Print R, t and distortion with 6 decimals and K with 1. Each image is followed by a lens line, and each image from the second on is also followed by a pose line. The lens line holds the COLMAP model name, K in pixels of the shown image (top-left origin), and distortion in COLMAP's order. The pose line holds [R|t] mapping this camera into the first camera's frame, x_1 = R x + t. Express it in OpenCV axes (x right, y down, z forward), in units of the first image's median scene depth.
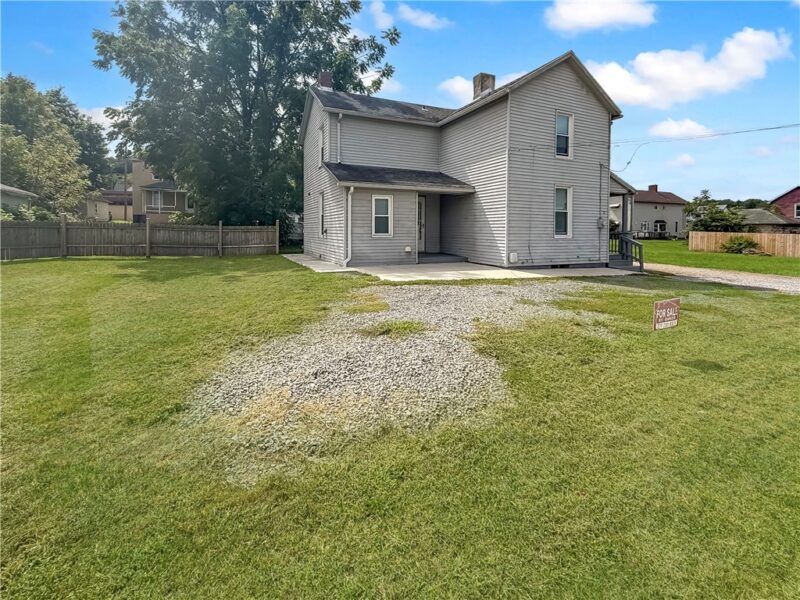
lens RADIAL K [[386.0, 0, 399.2], [0, 386.0, 234.7], [0, 0, 1]] dist [0.002195, 0.000589]
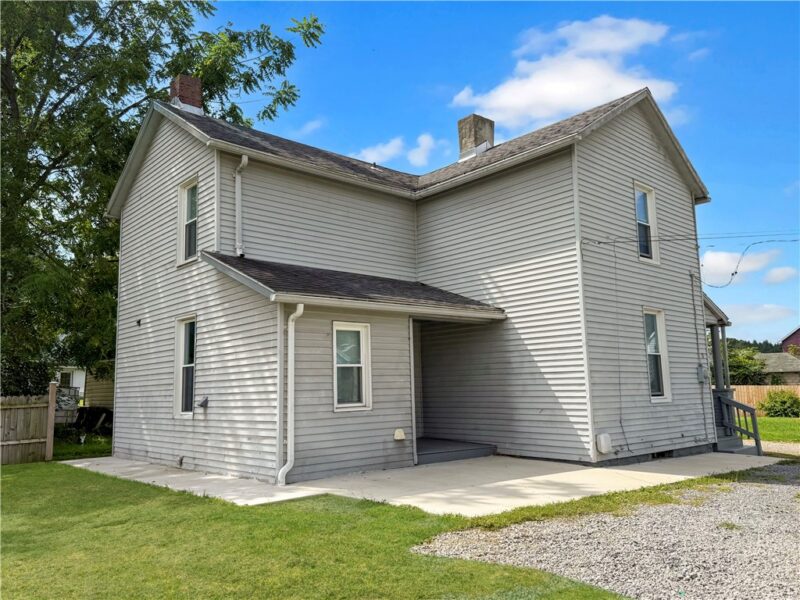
lens RADIAL K [[639.4, 0, 400.0], [0, 639.4, 300.0], [0, 0, 1]] dist [0.066689, -0.003168]
pose [[0.945693, 0.018577, 0.324530, -0.270567], [0.030634, 0.988829, -0.145872, -0.013779], [-0.323614, 0.147892, 0.934560, 0.253056]]
